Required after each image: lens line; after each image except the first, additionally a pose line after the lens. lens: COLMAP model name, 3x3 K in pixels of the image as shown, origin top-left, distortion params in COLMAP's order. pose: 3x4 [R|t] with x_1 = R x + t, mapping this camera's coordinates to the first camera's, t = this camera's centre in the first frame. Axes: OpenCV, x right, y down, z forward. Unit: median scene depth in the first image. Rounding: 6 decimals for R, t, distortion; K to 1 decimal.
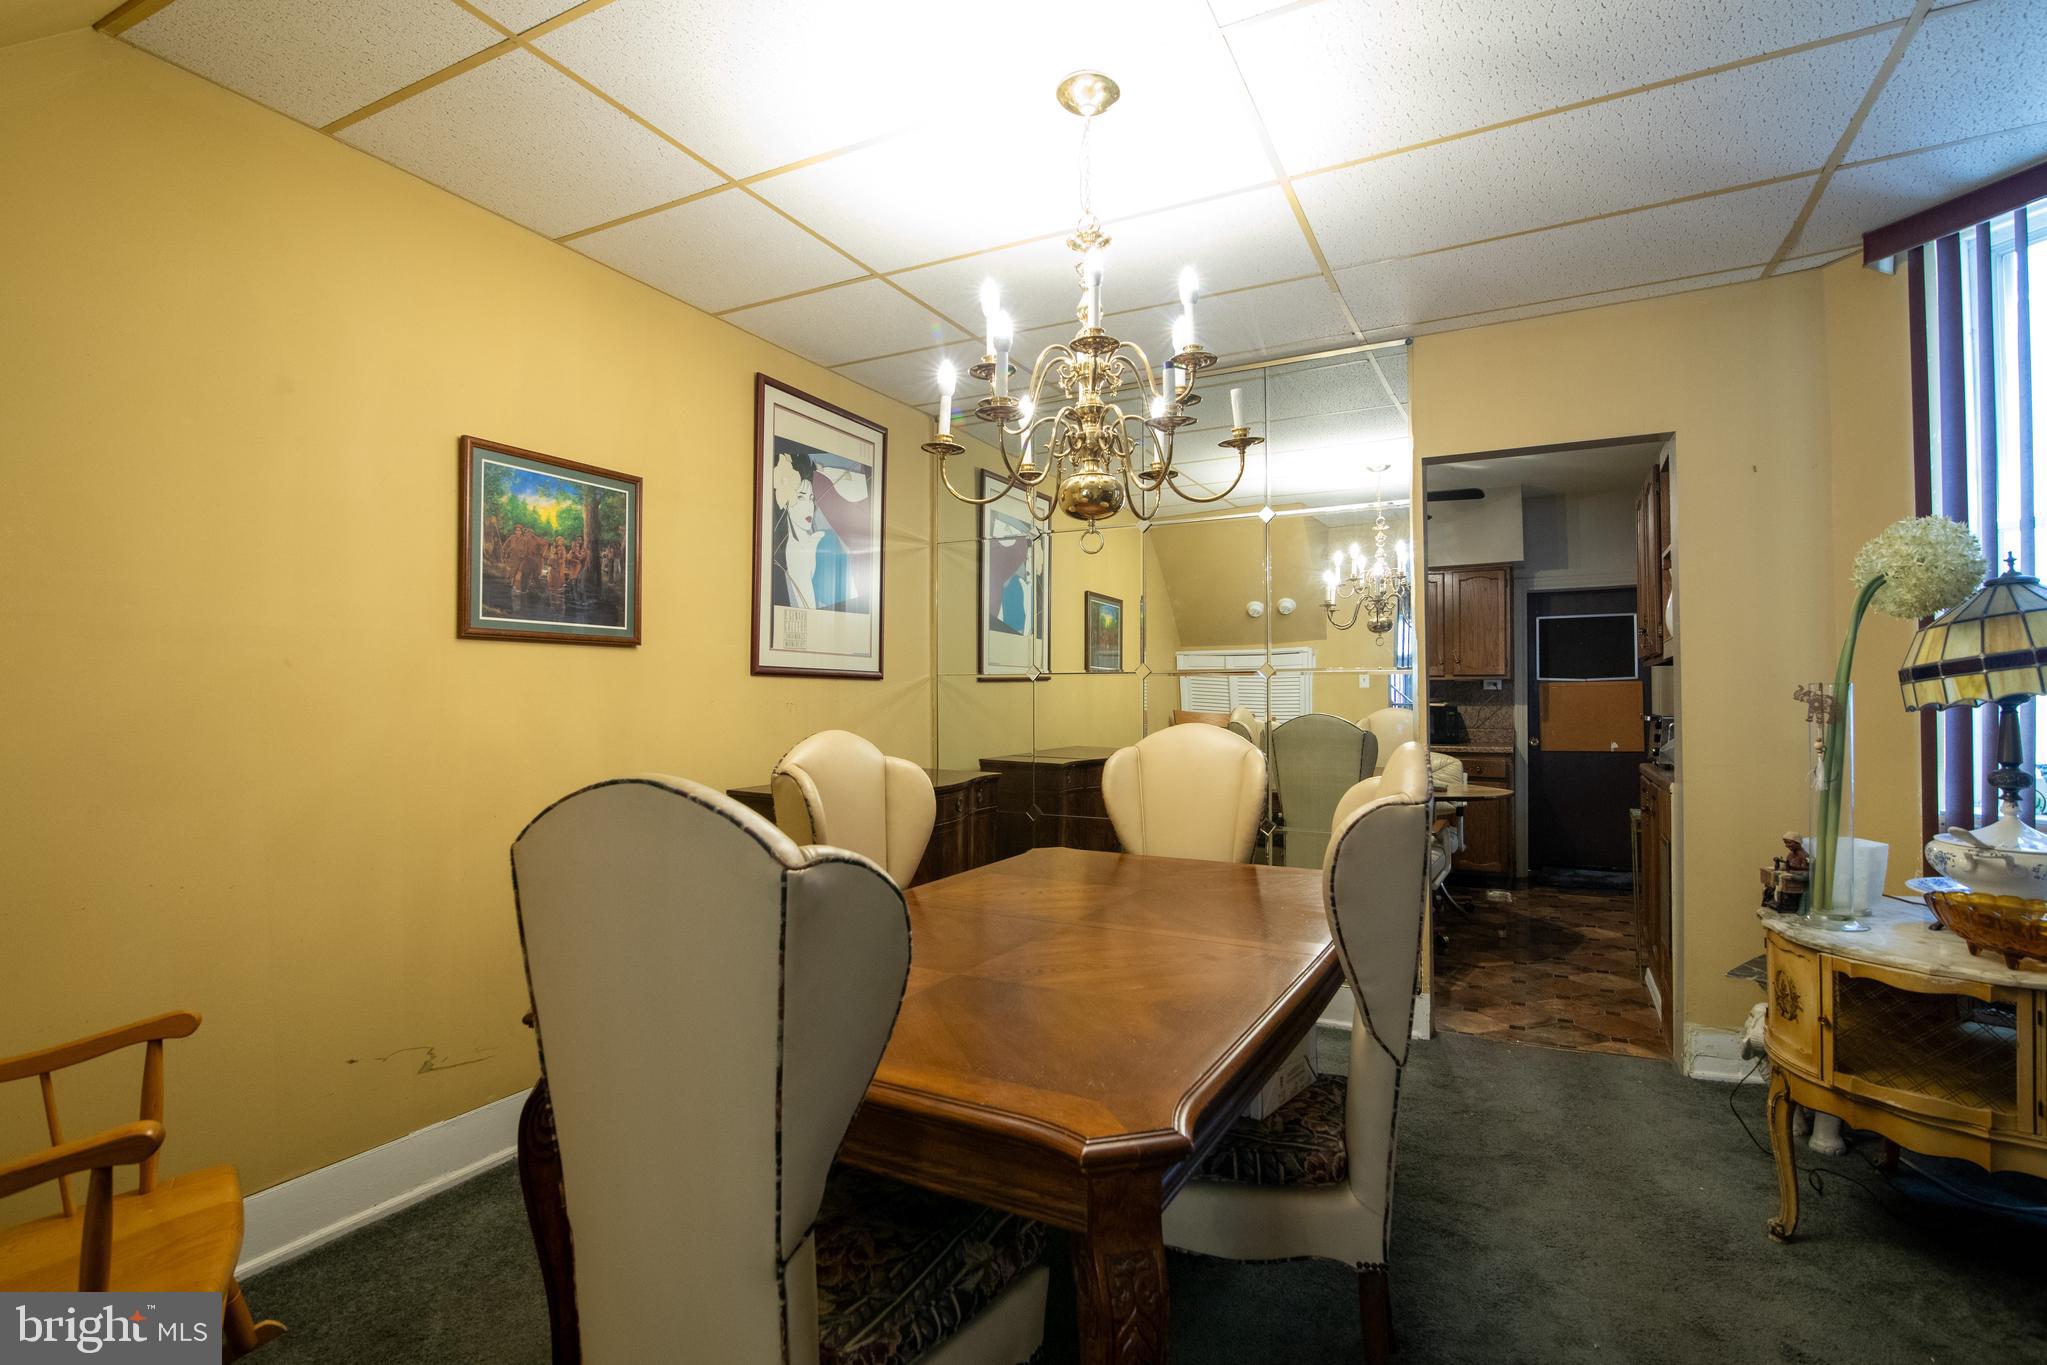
lens RADIAL K [[961.7, 0, 1062.2], [0, 961.7, 684.5], [0, 0, 1]] dist [-0.017302, 0.000055]
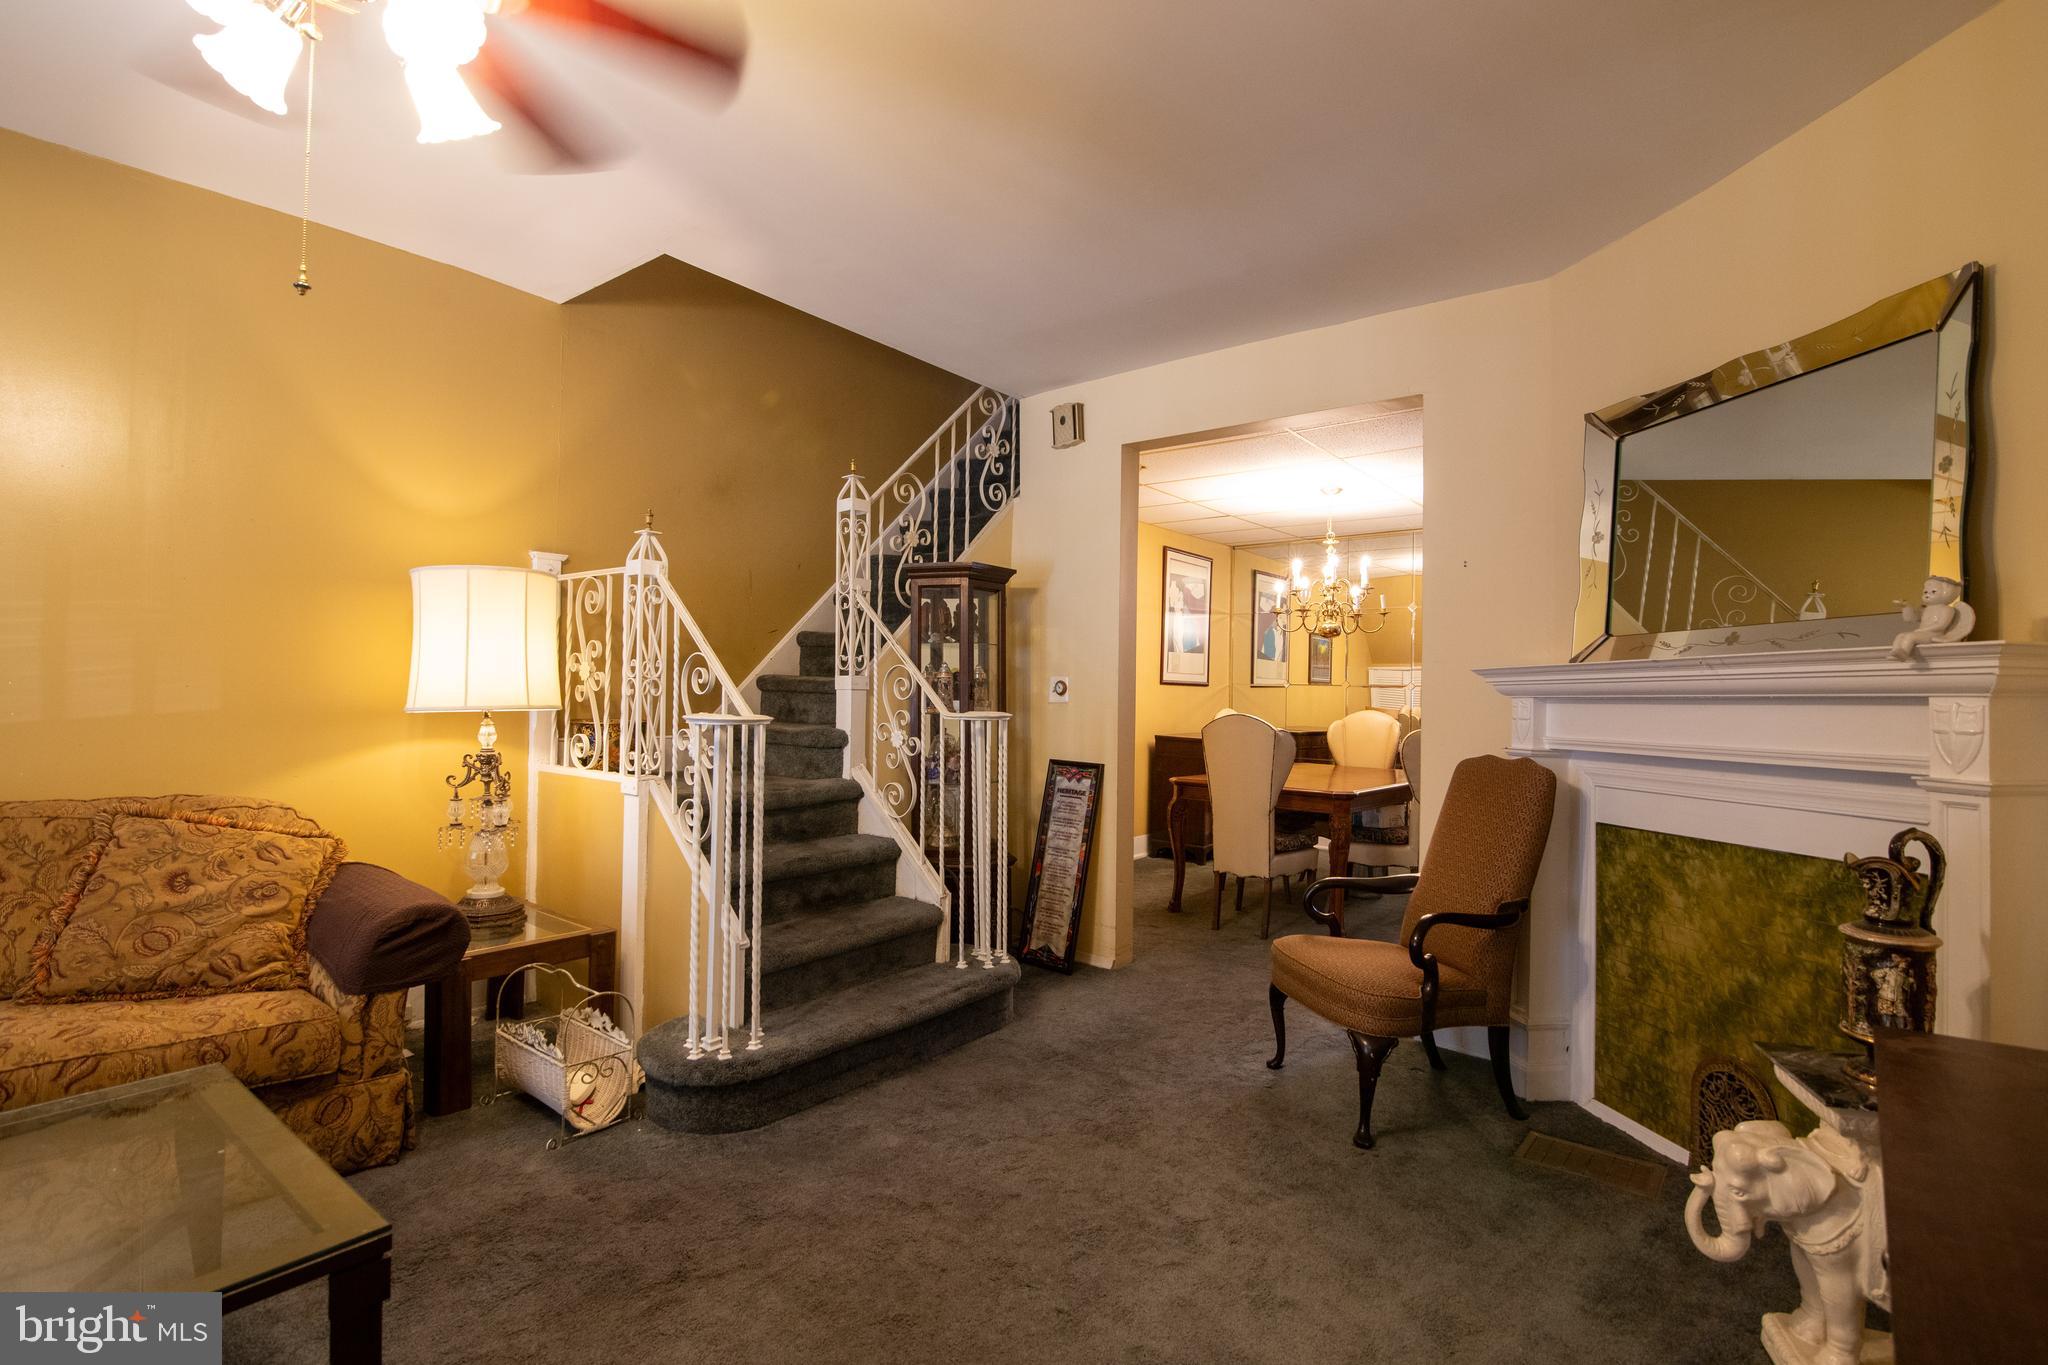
lens RADIAL K [[962.2, 0, 1062.8], [0, 962.2, 684.5], [0, 0, 1]] dist [-0.017302, 0.000055]
pose [[0.979999, 0.016975, -0.198276, -0.134822], [-0.016249, 0.999854, 0.005290, -0.023095], [0.198337, -0.001962, 0.980132, -1.488929]]
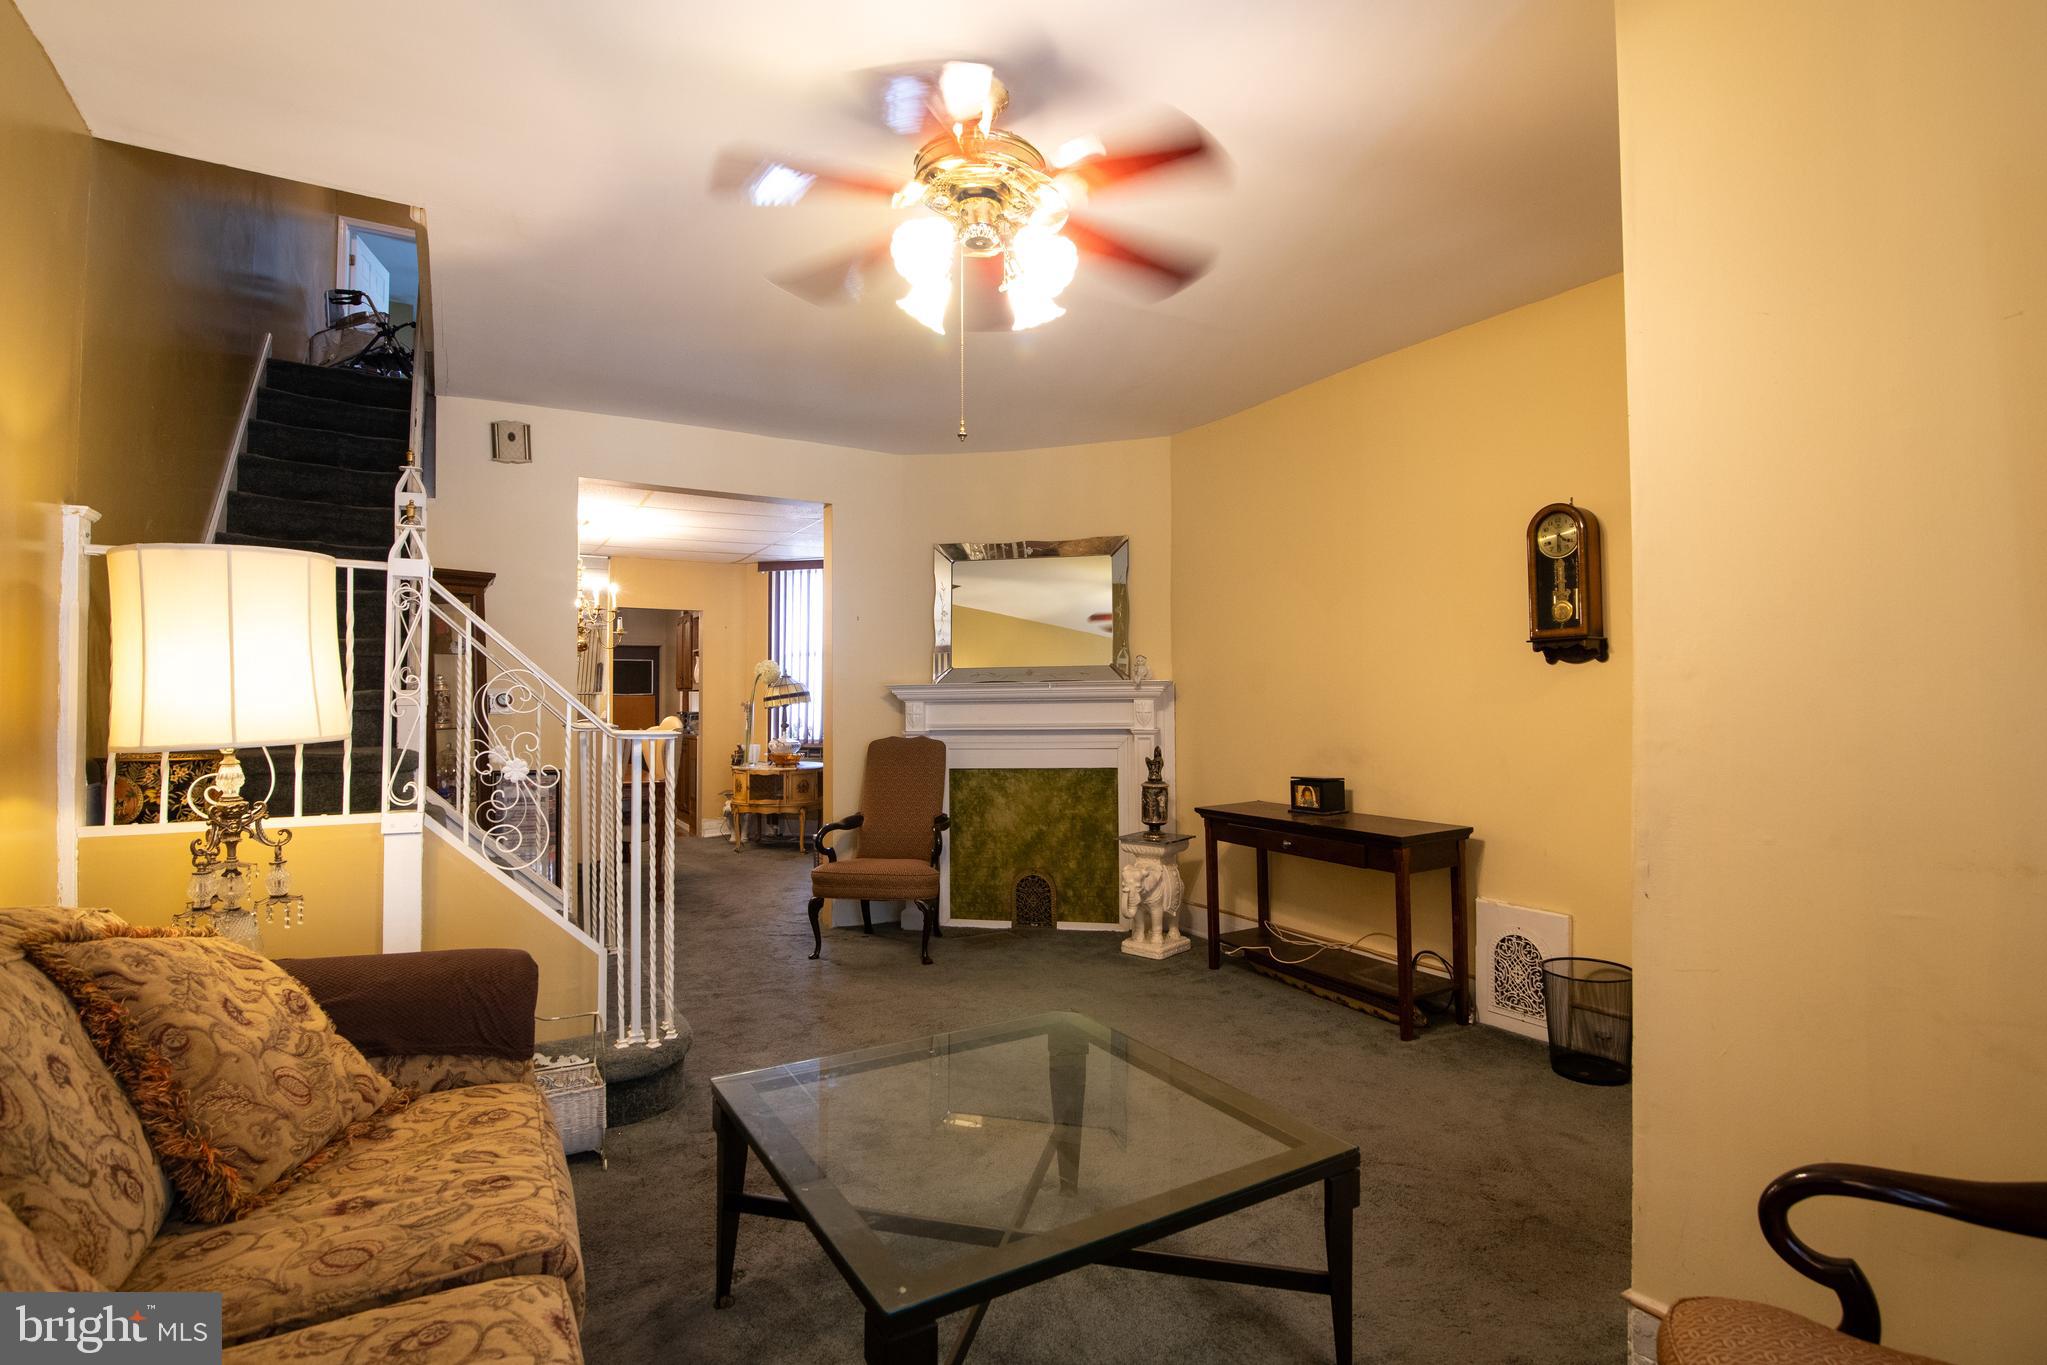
lens RADIAL K [[939.0, 0, 1023.5], [0, 939.0, 682.5], [0, 0, 1]] dist [-0.017802, -0.000034]
pose [[0.550834, 0.018718, 0.834405, -1.315647], [-0.010442, 0.999825, -0.015536, -0.022712], [-0.834550, -0.000155, 0.550932, -1.518614]]
